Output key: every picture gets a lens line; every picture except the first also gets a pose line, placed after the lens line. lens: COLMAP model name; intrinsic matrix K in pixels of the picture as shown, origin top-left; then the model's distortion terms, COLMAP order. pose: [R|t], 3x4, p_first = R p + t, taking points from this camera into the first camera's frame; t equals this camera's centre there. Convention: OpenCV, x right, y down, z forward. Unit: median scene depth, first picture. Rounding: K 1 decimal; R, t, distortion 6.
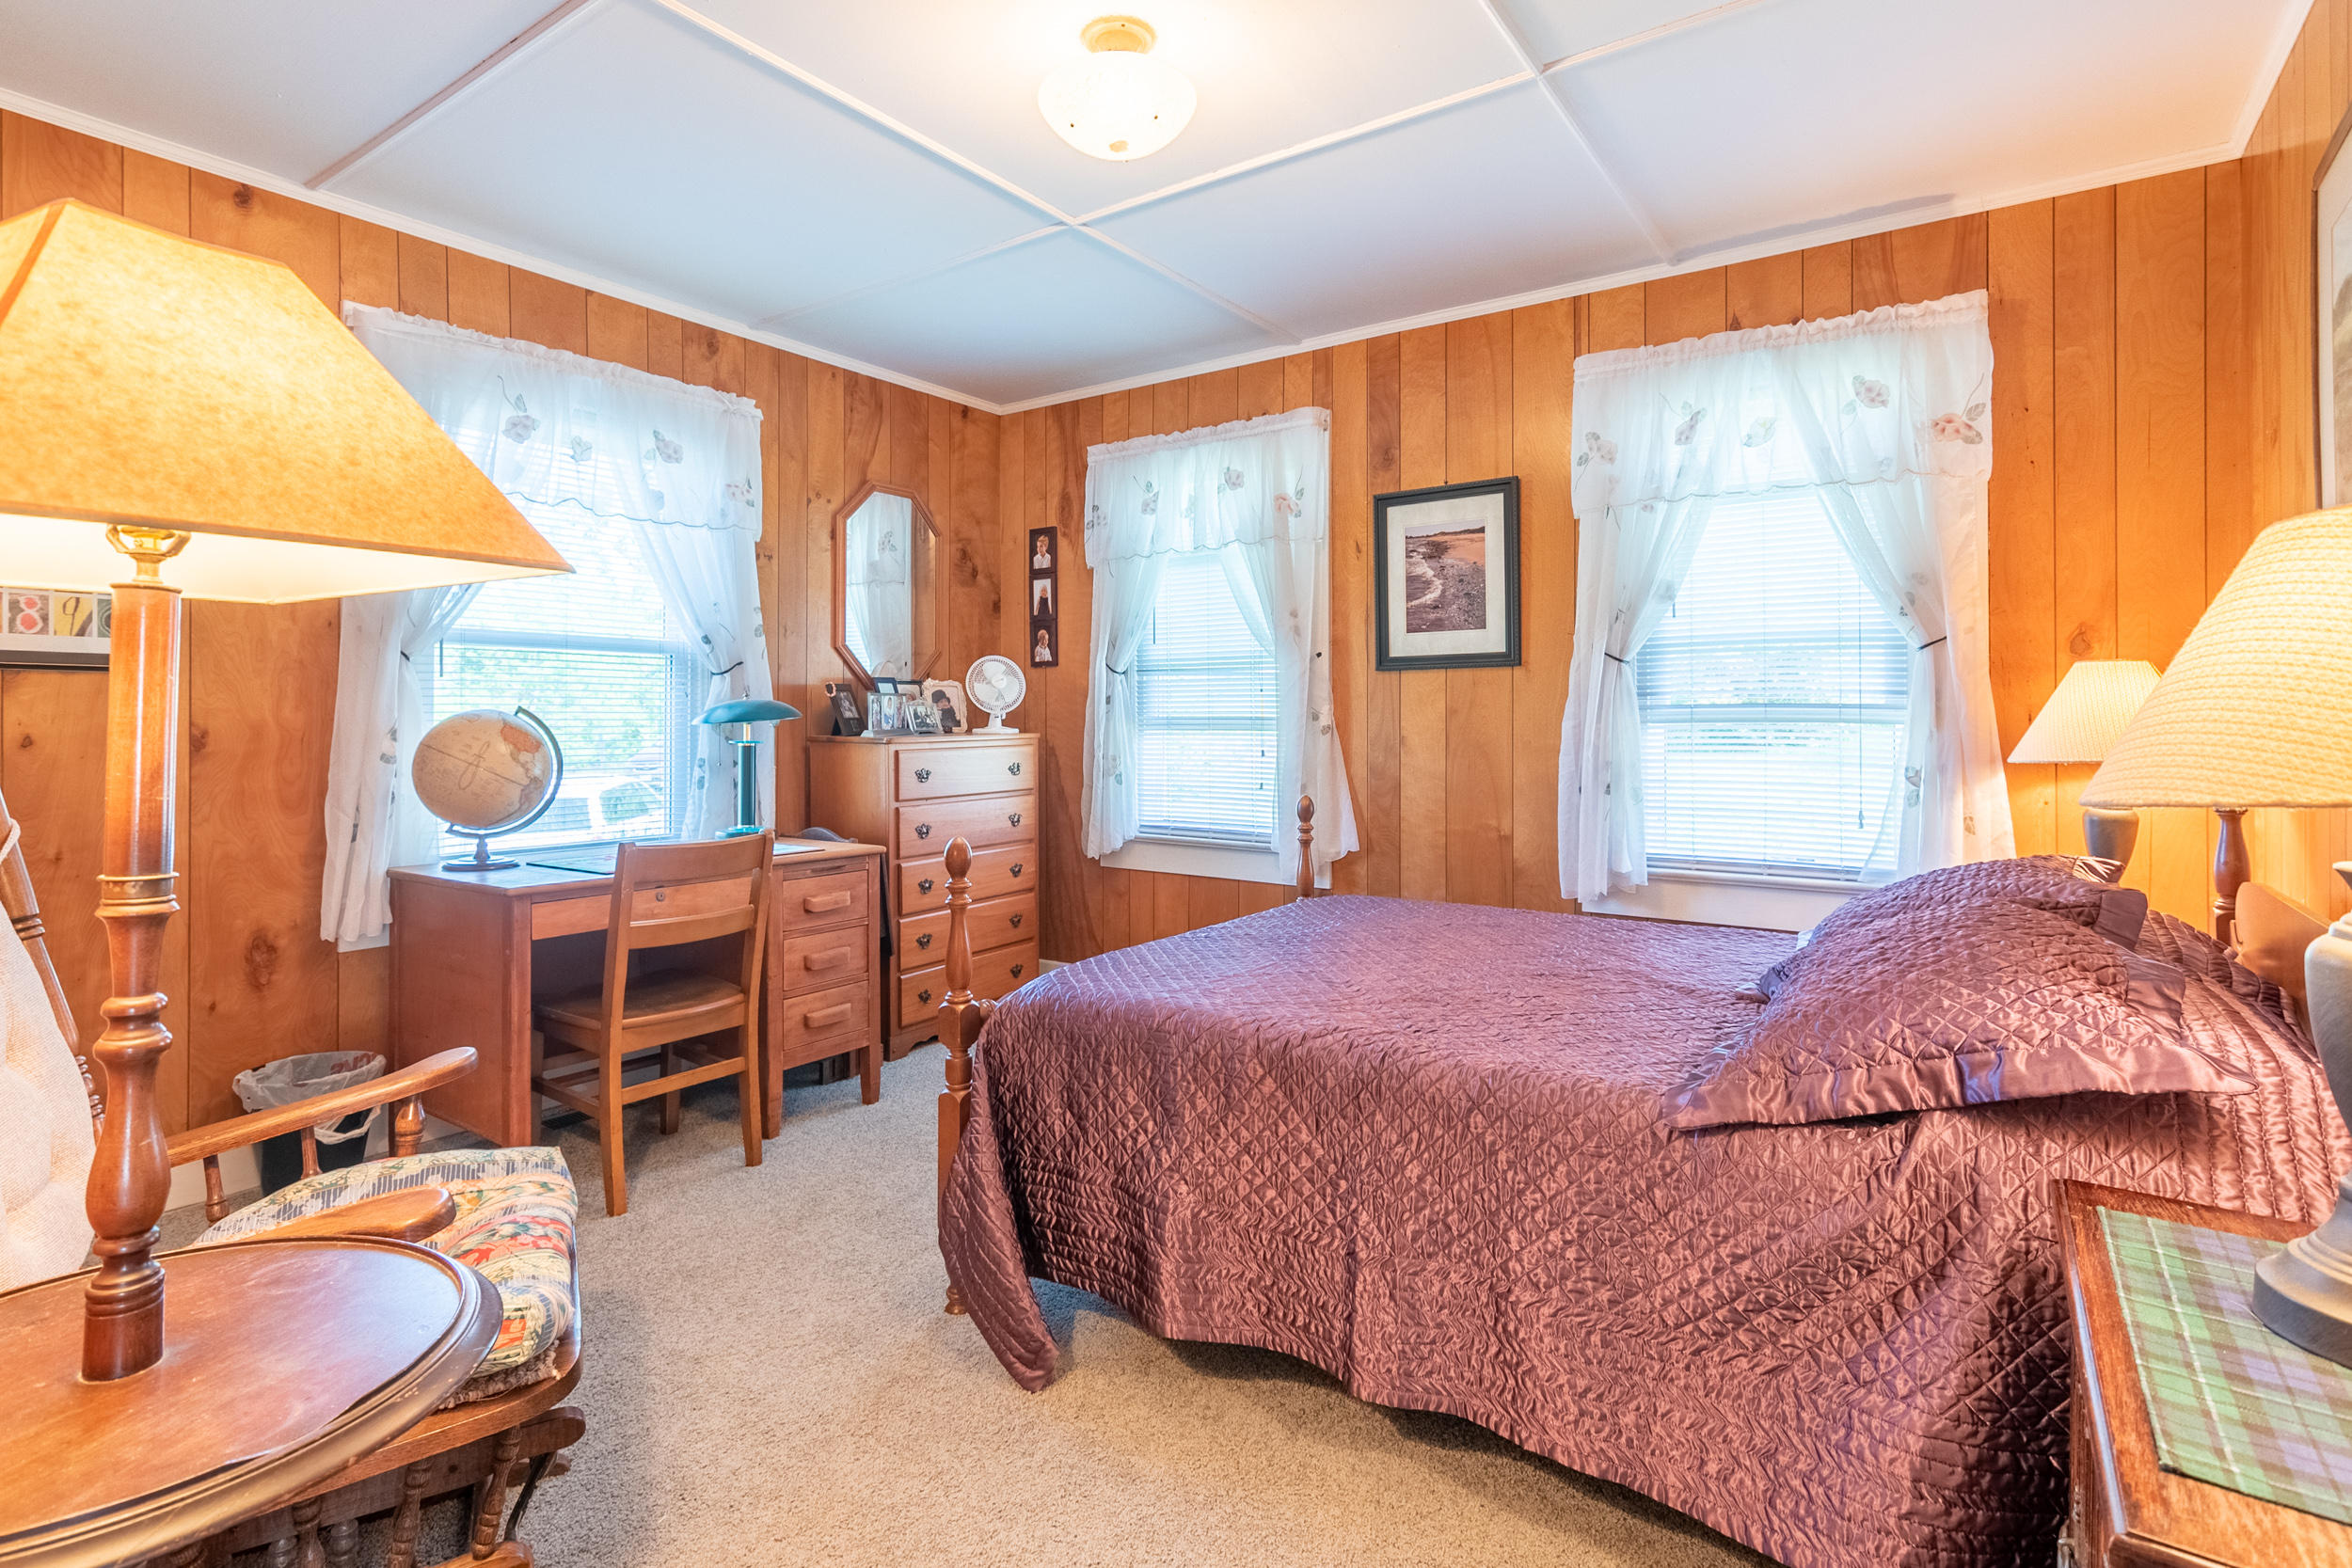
lens RADIAL K [[1149.1, 0, 1164.3], [0, 1149.1, 732.2], [0, 0, 1]] dist [0.000209, 0.001219]
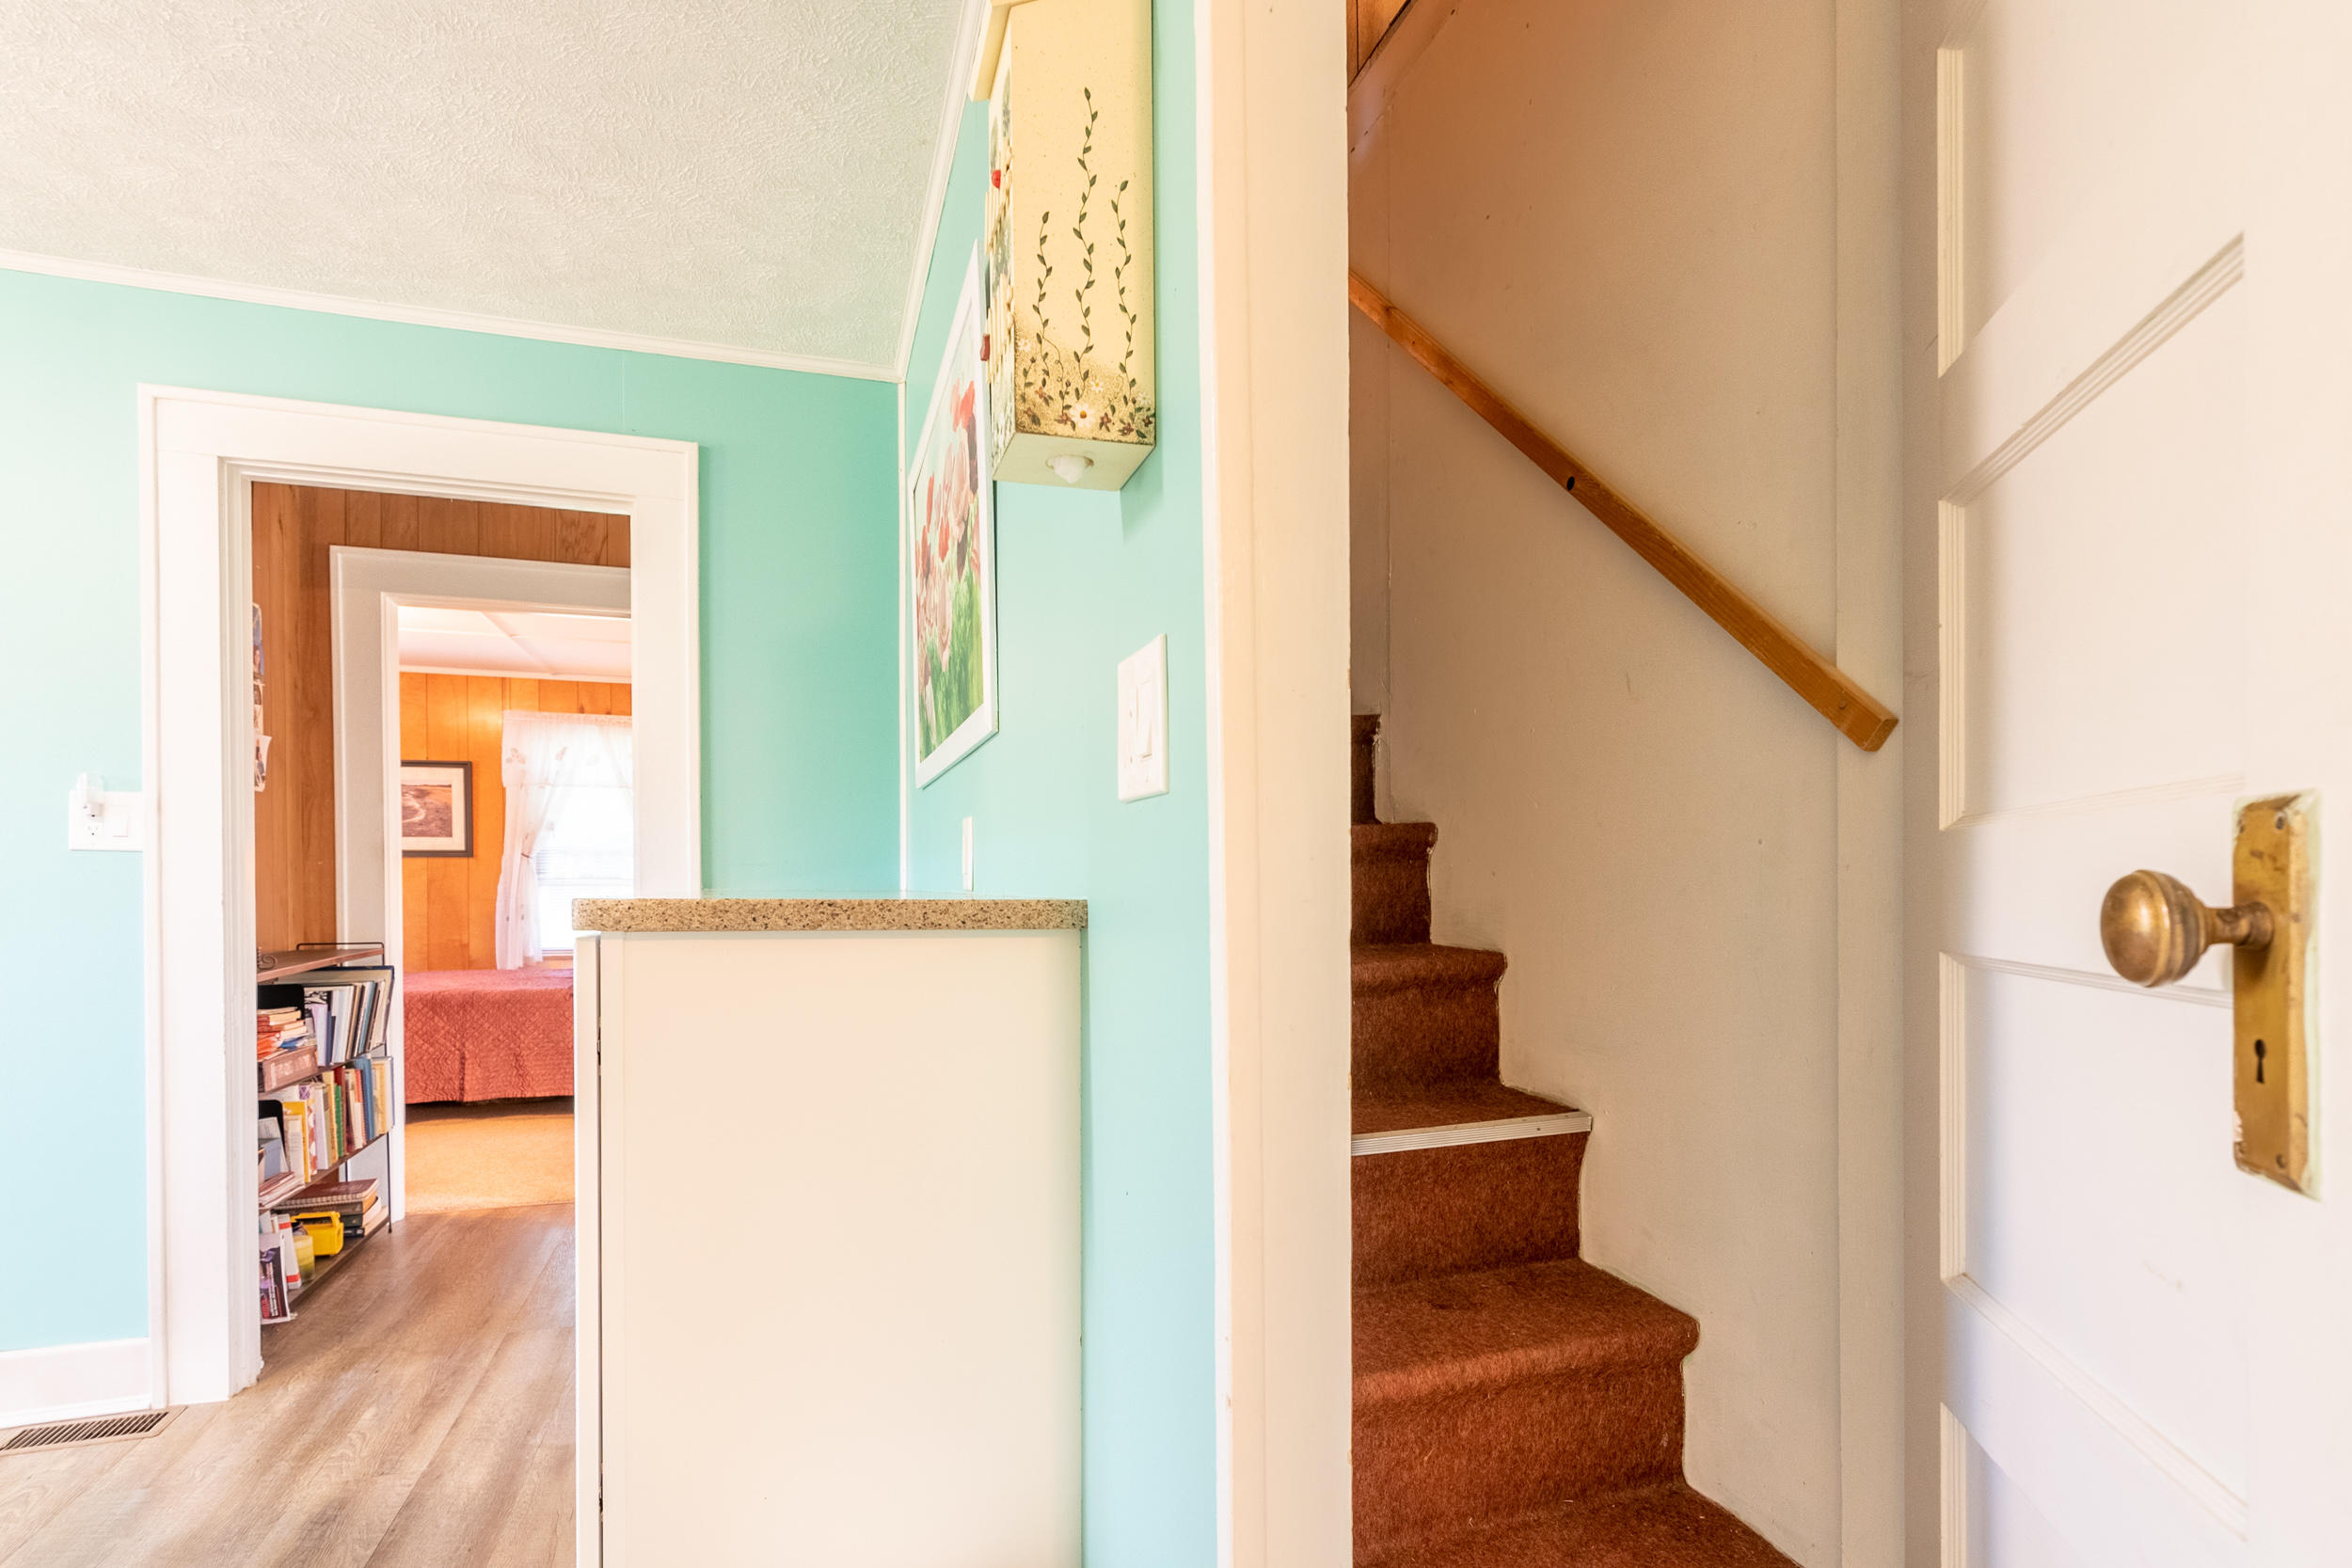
lens RADIAL K [[1178.2, 0, 1176.6], [0, 1178.2, 897.6], [0, 0, 1]] dist [0.001705, 0.000620]
pose [[0.602106, -0.003263, 0.798410, -0.612248], [0.004724, 0.999989, 0.000523, 0.016936], [-0.798402, 0.003457, 0.602114, -1.249226]]
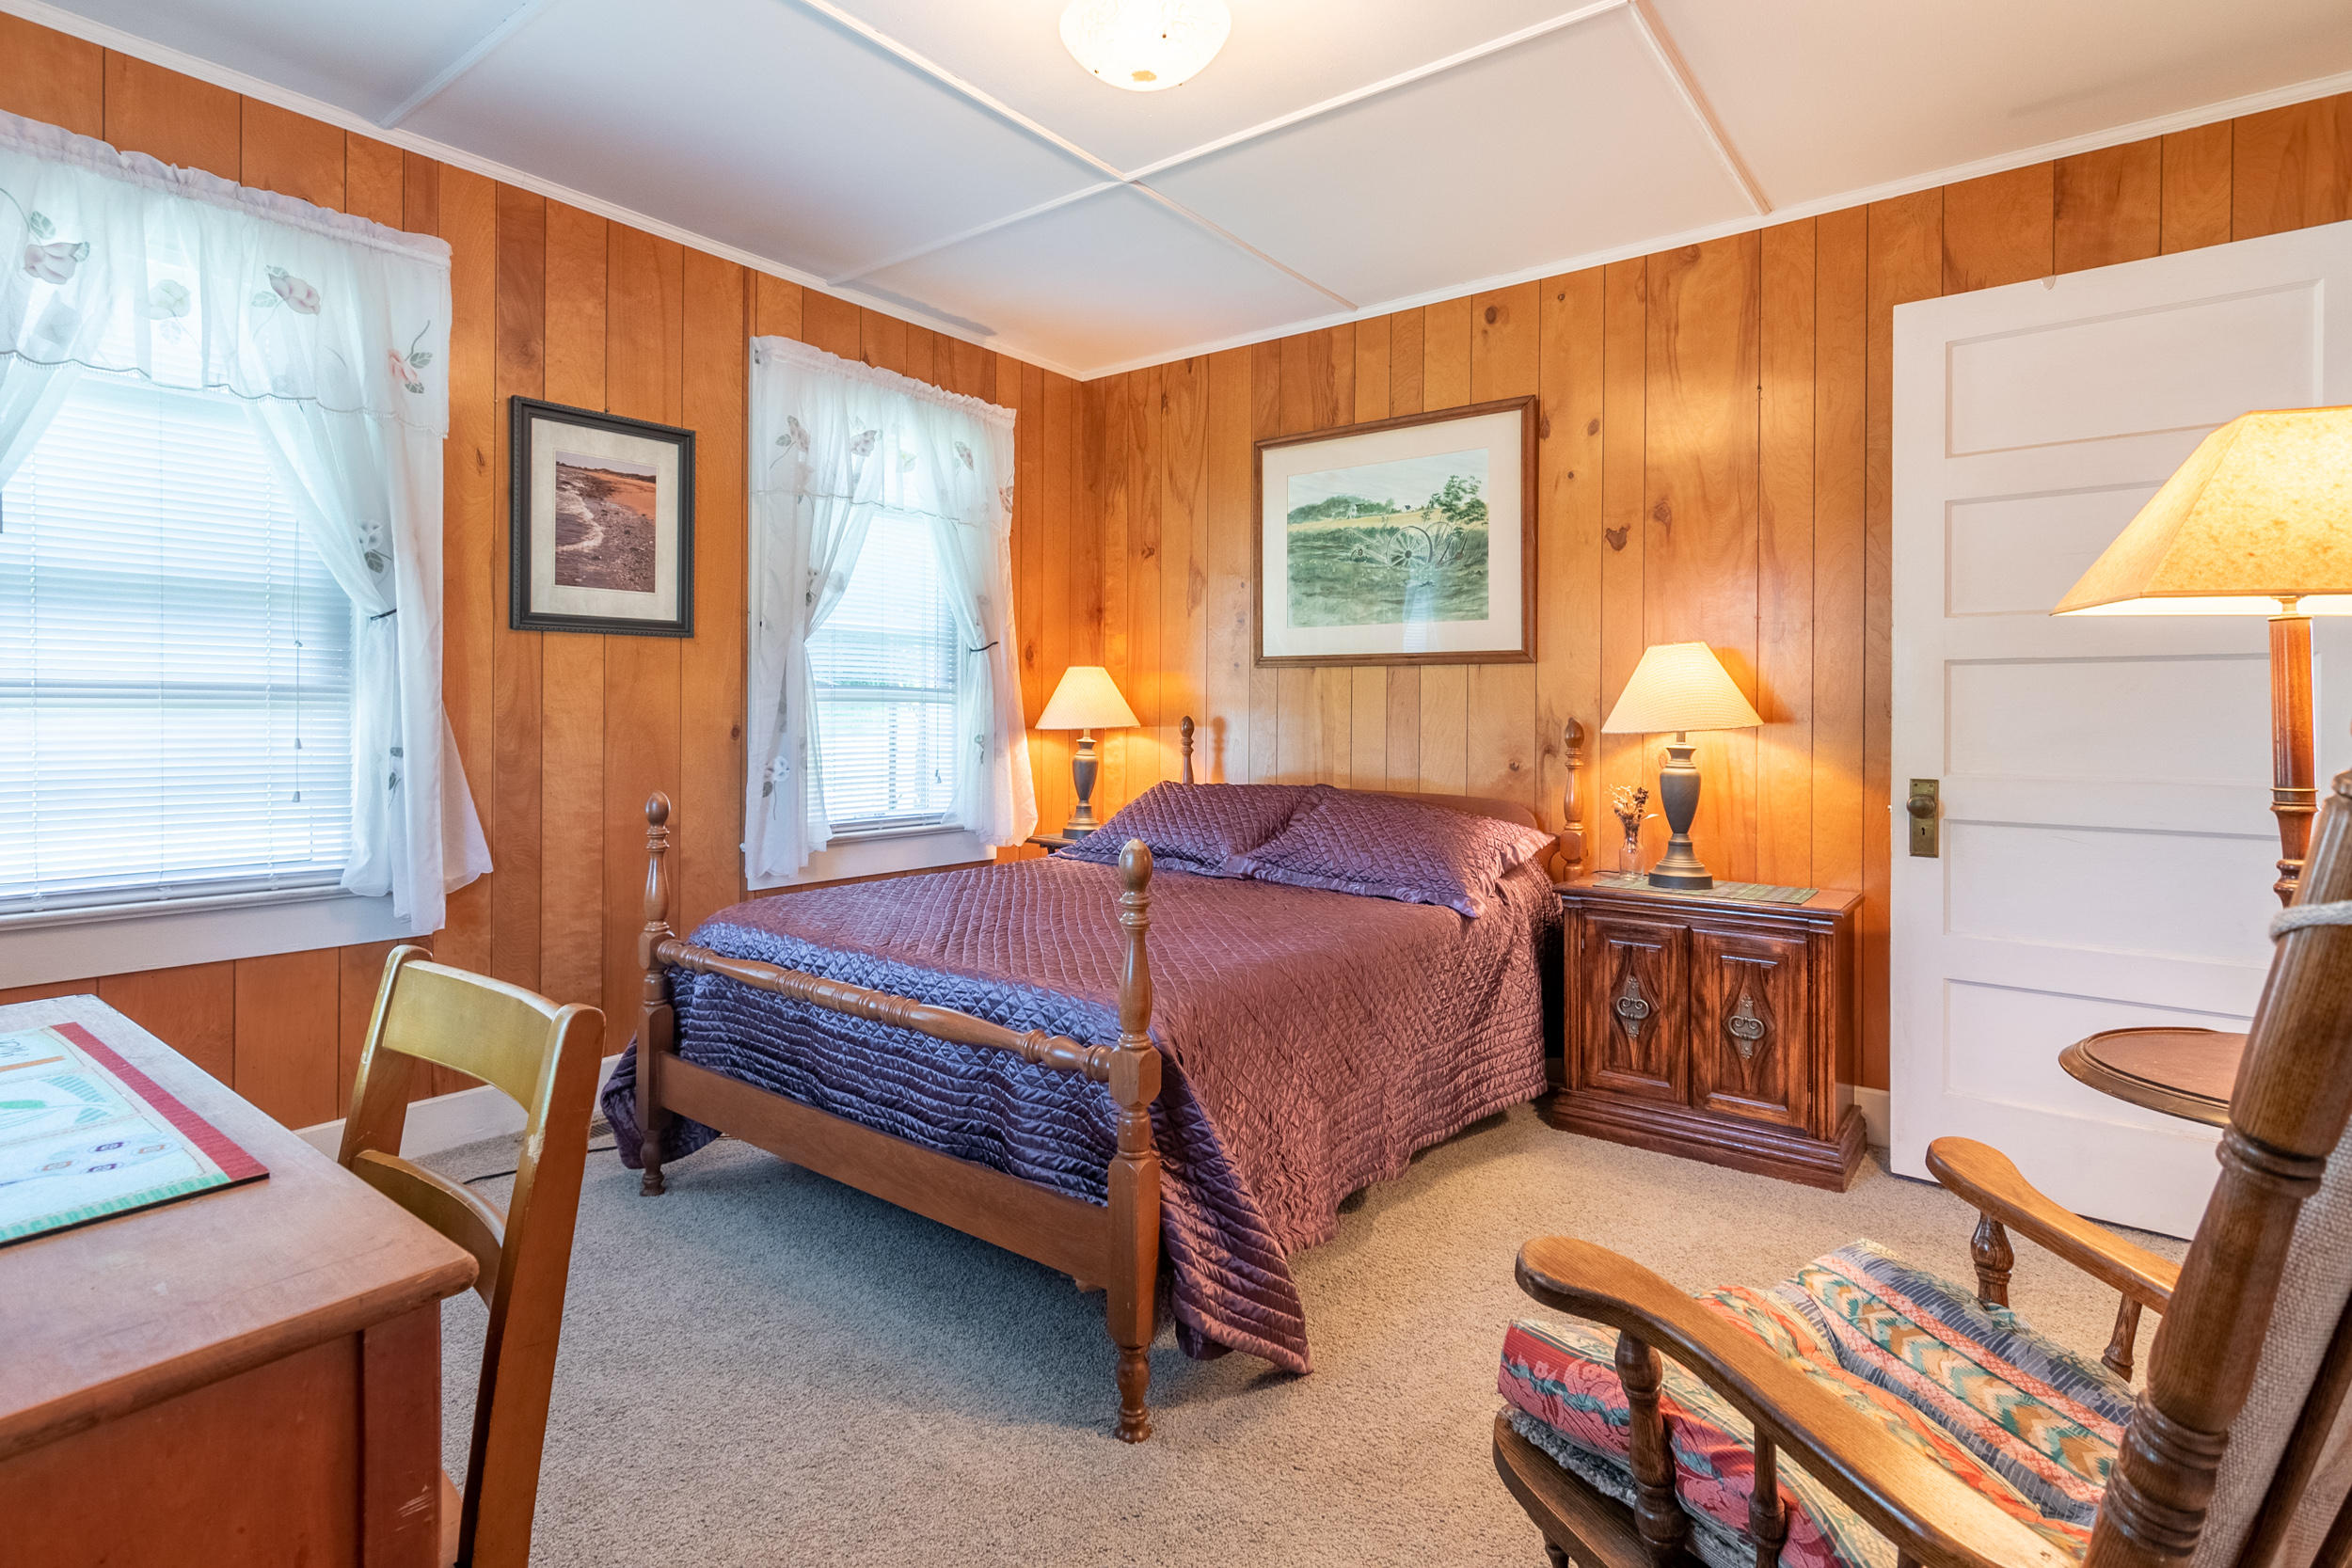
lens RADIAL K [[1142.4, 0, 1208.6], [0, 1142.4, 699.5], [0, 0, 1]] dist [0.002172, 0.001150]
pose [[0.027254, 0.005031, 0.999616, -0.627748], [-0.000585, 0.999987, -0.005017, -0.004168], [-0.999628, -0.000448, 0.027257, 0.595649]]
